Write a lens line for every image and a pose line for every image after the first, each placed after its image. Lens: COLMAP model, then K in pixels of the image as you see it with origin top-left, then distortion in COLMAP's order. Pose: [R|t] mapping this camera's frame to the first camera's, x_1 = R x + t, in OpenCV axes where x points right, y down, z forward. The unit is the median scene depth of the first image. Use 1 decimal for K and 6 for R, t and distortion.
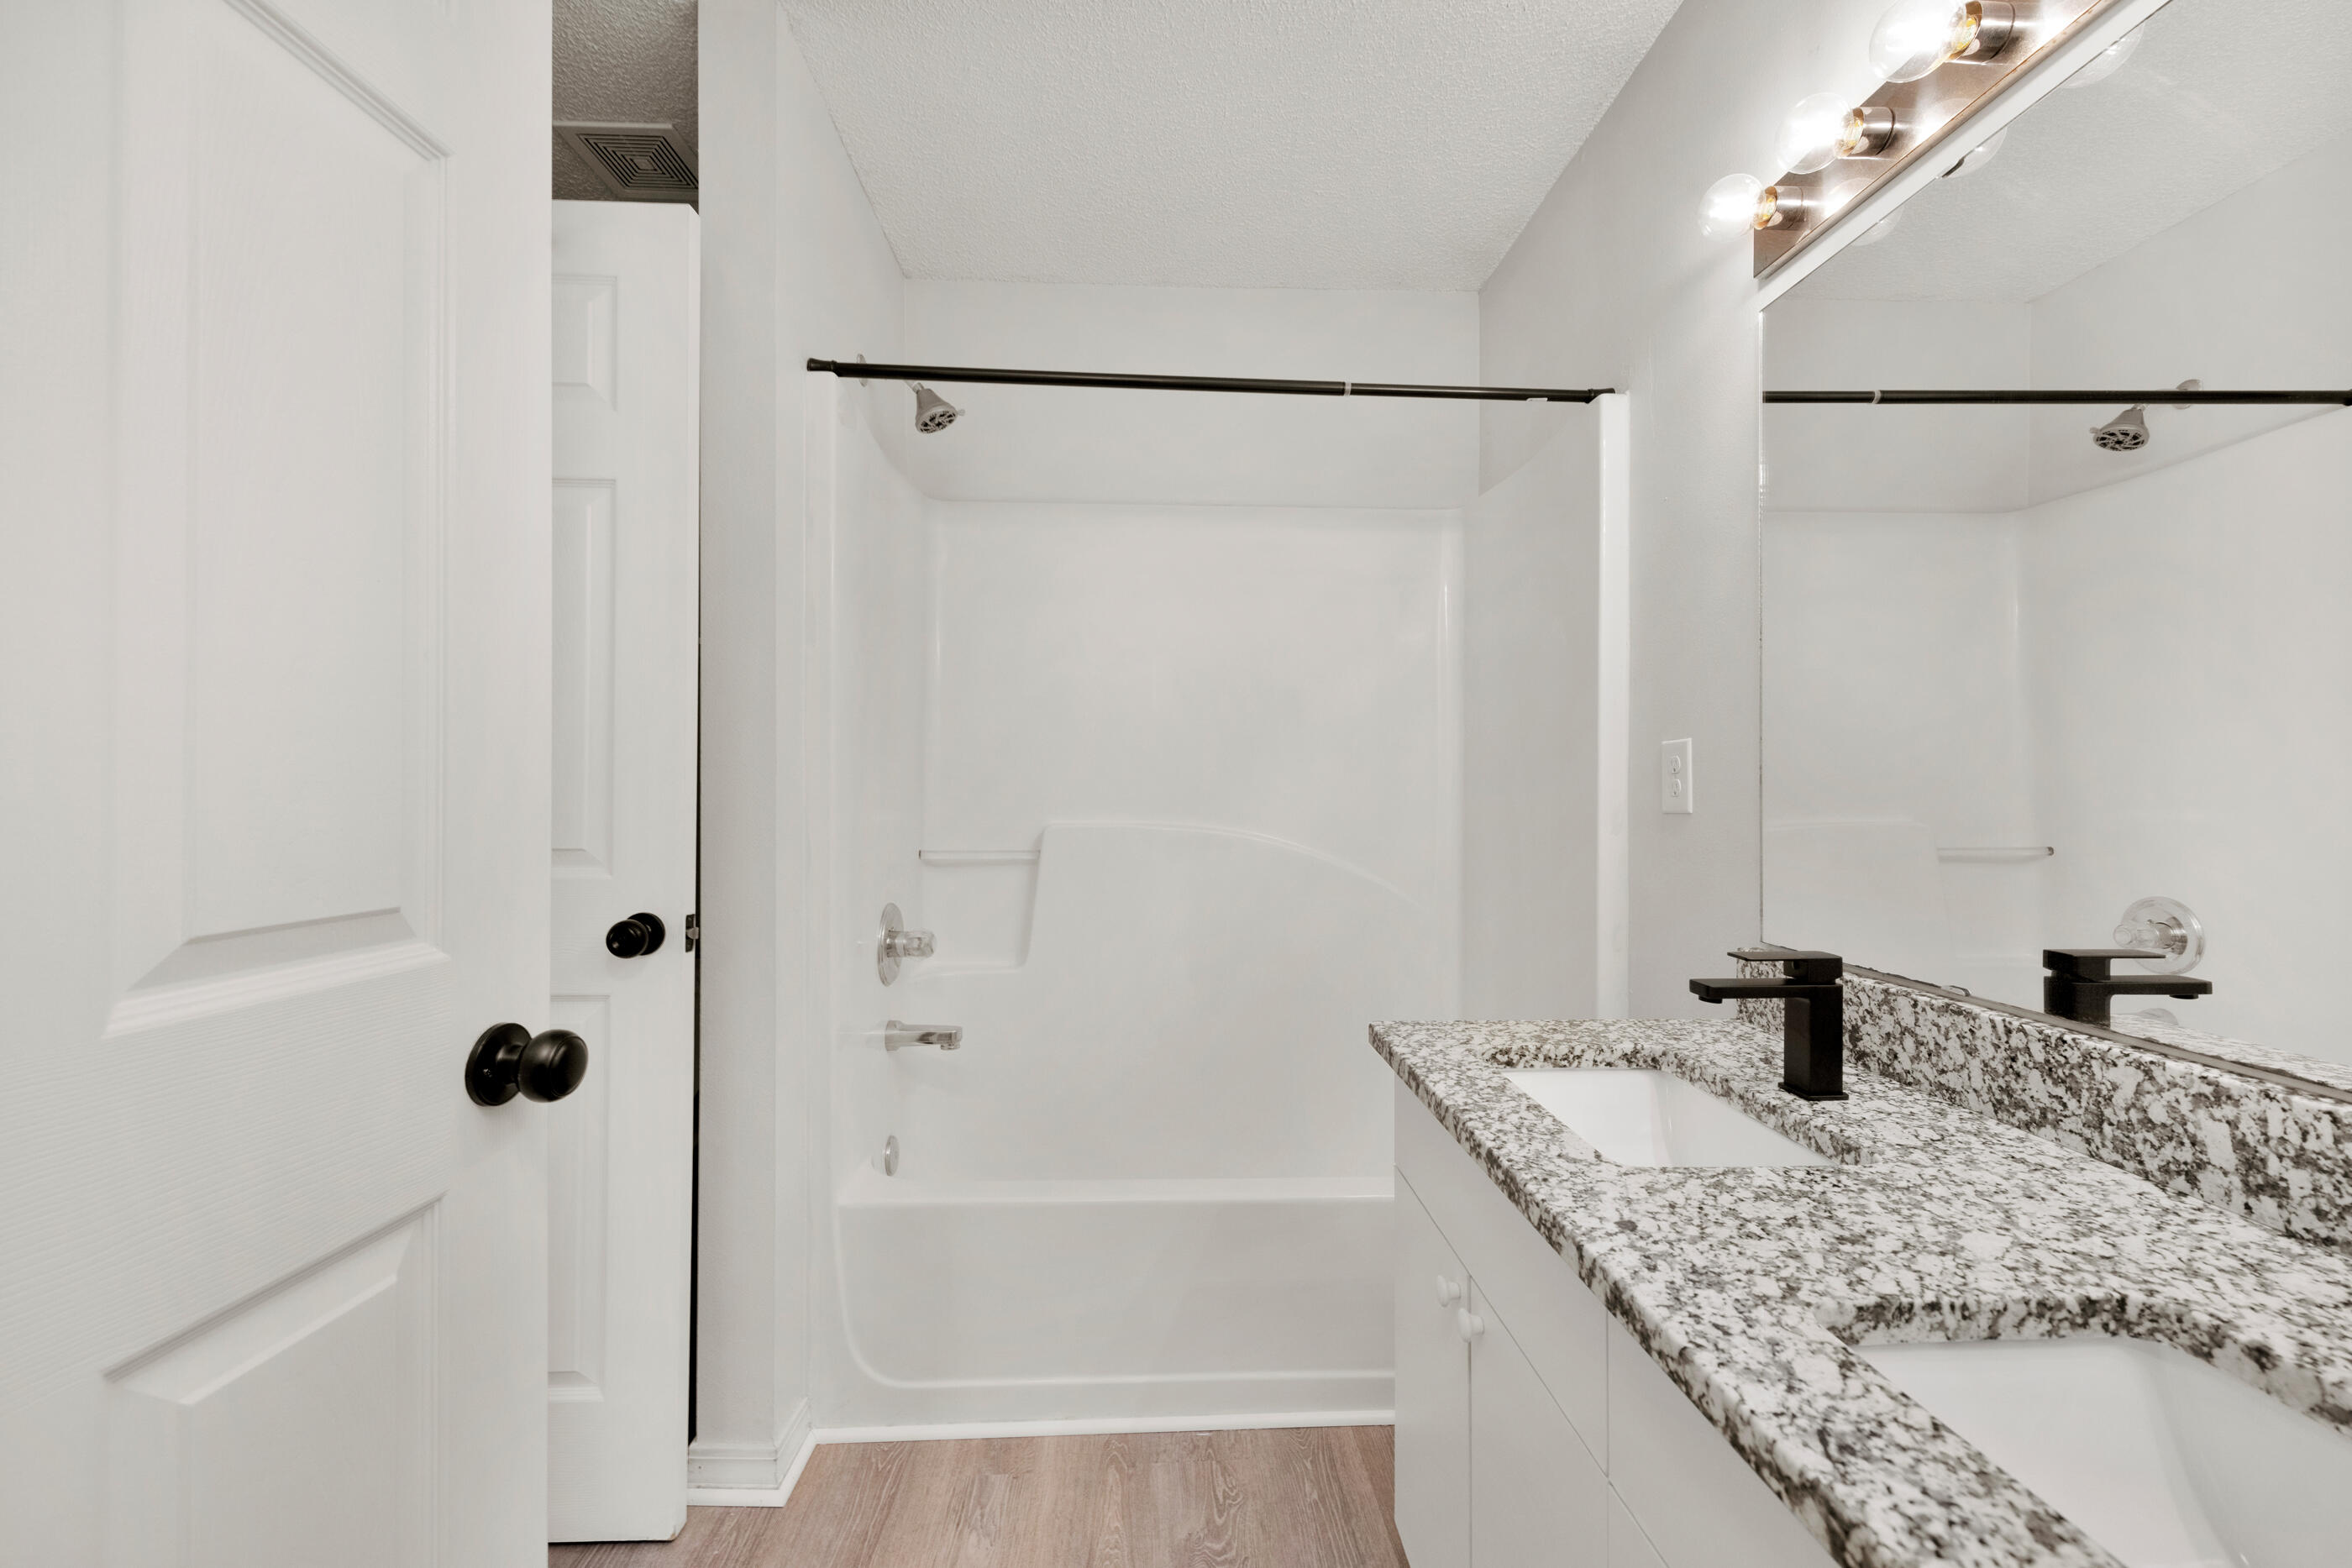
lens RADIAL K [[957.2, 0, 1200.7], [0, 957.2, 773.2], [0, 0, 1]] dist [0.019474, -0.005911]
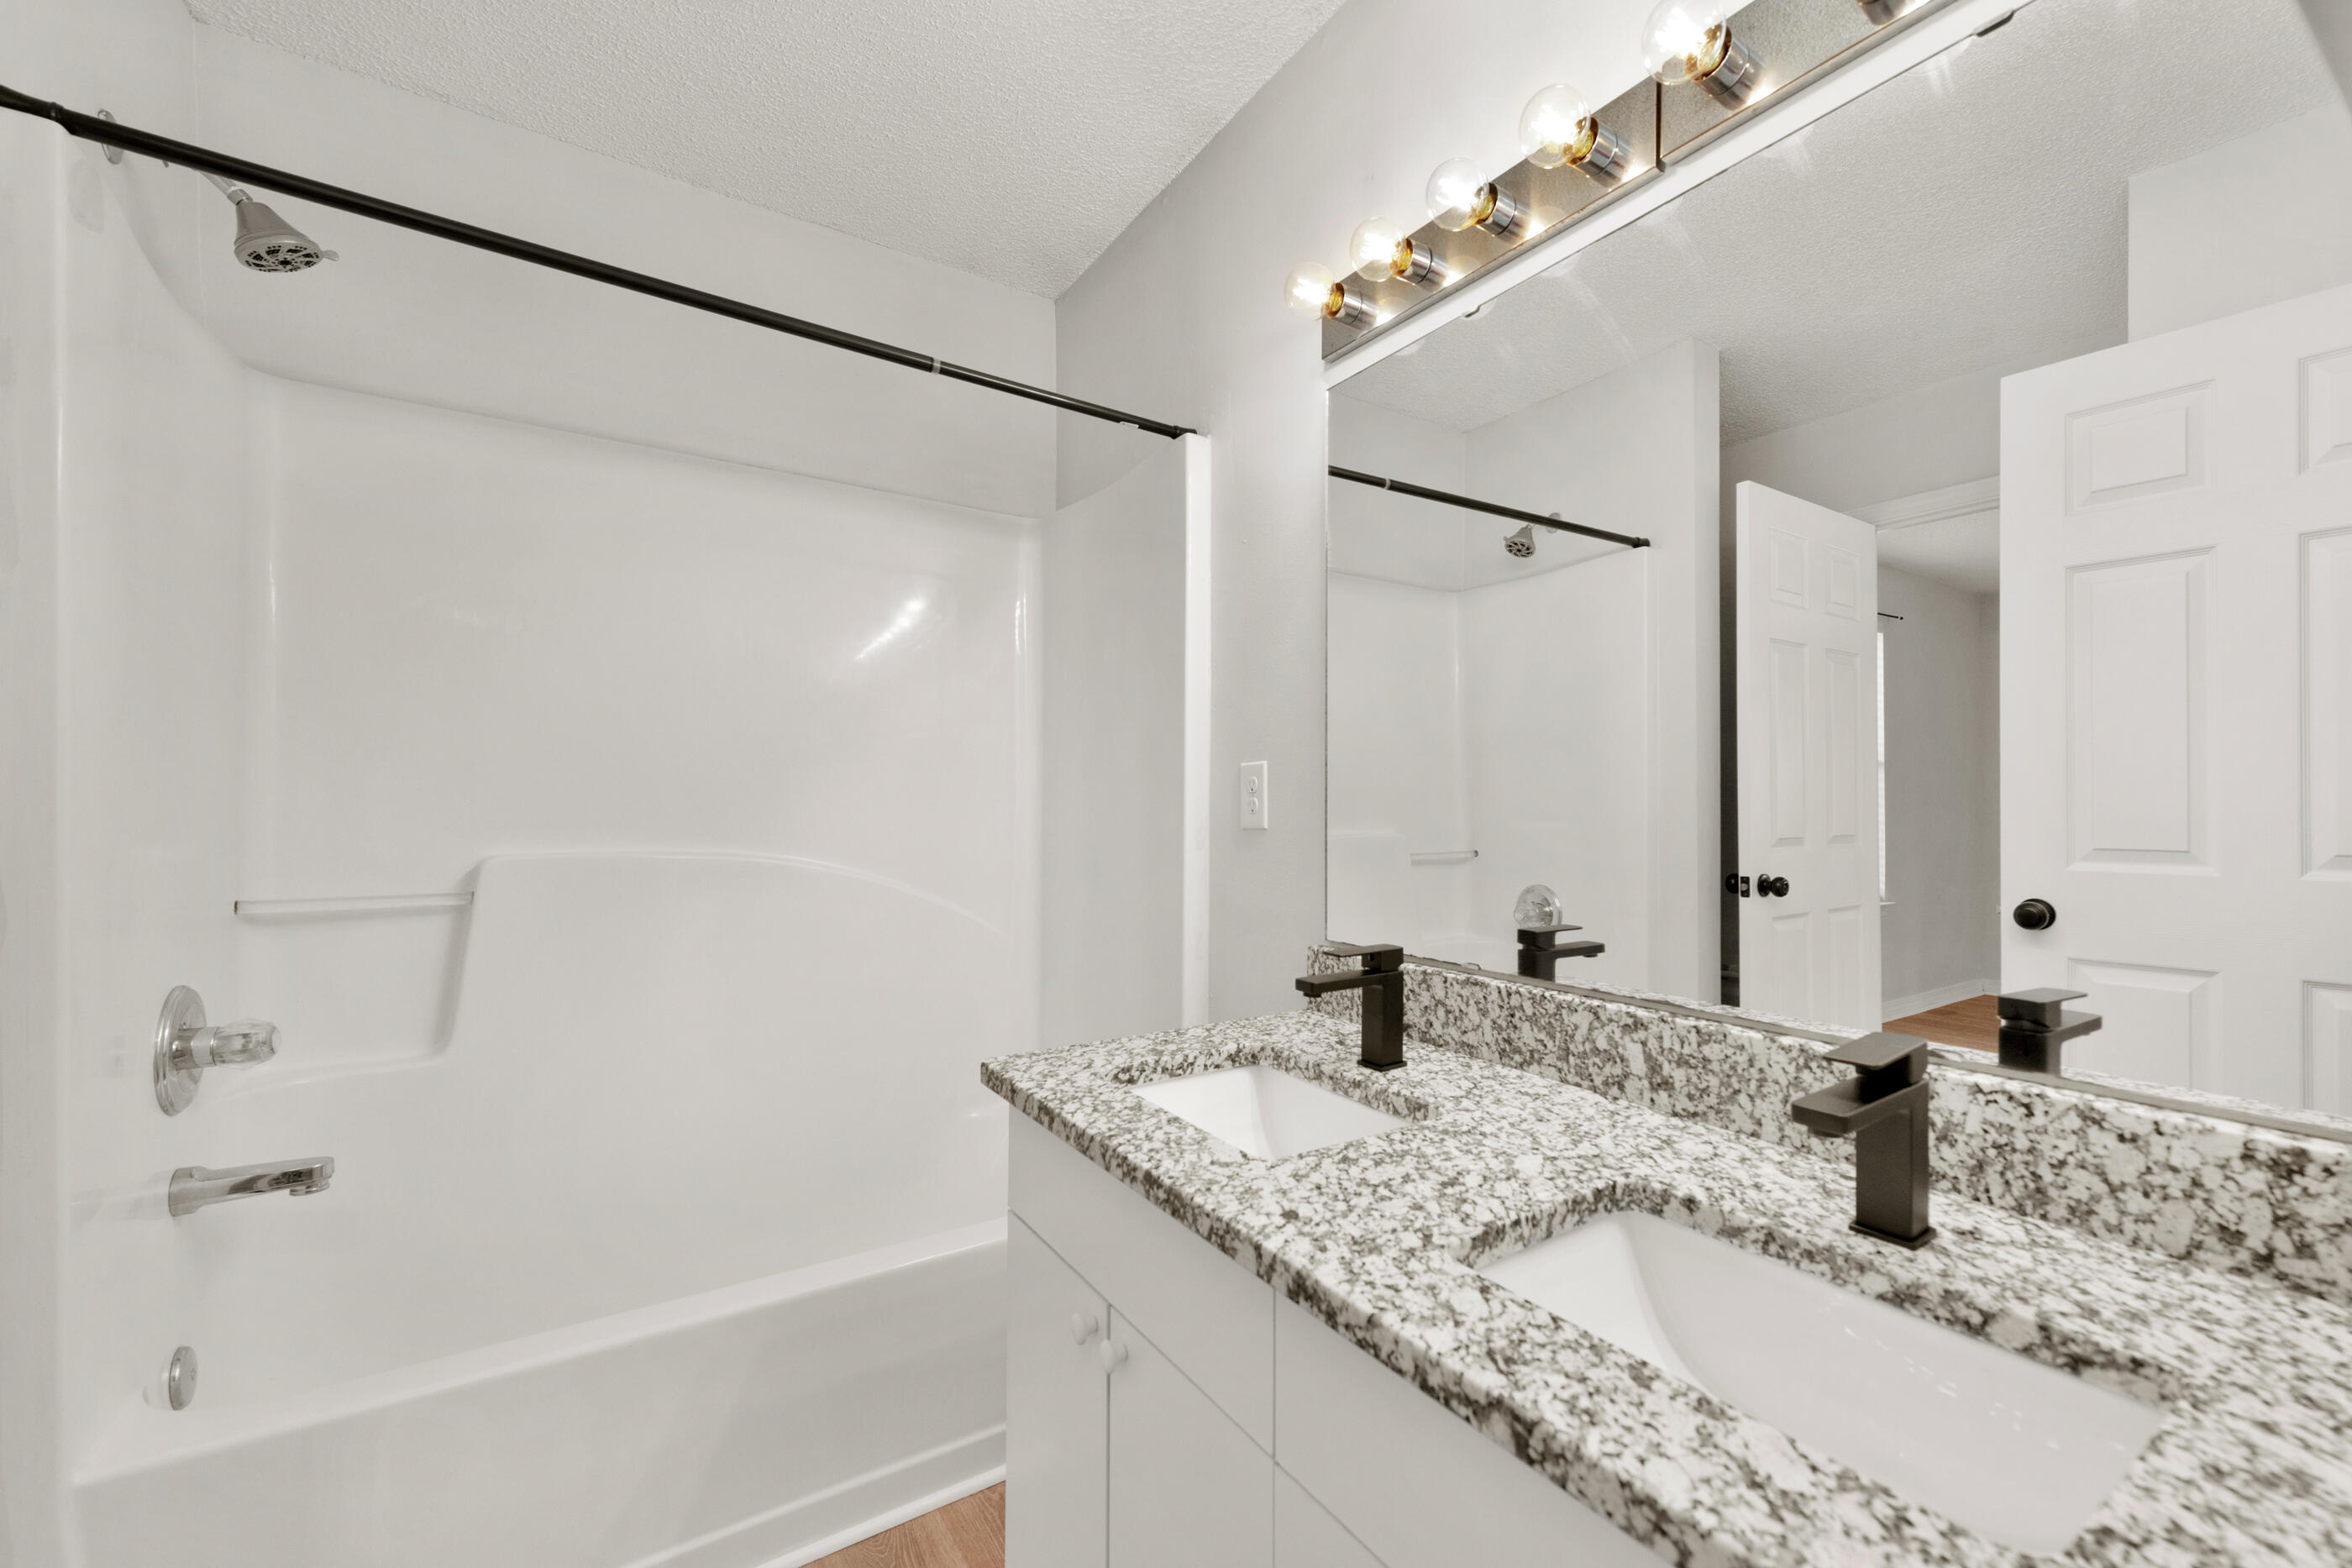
lens RADIAL K [[957.2, 0, 1157.9], [0, 957.2, 799.5], [0, 0, 1]] dist [0.019474, -0.005911]
pose [[0.835004, 0.000292, 0.550244, -0.234009], [-0.007908, 0.999903, 0.011471, -0.005000], [-0.550187, -0.013930, 0.834925, 0.167073]]
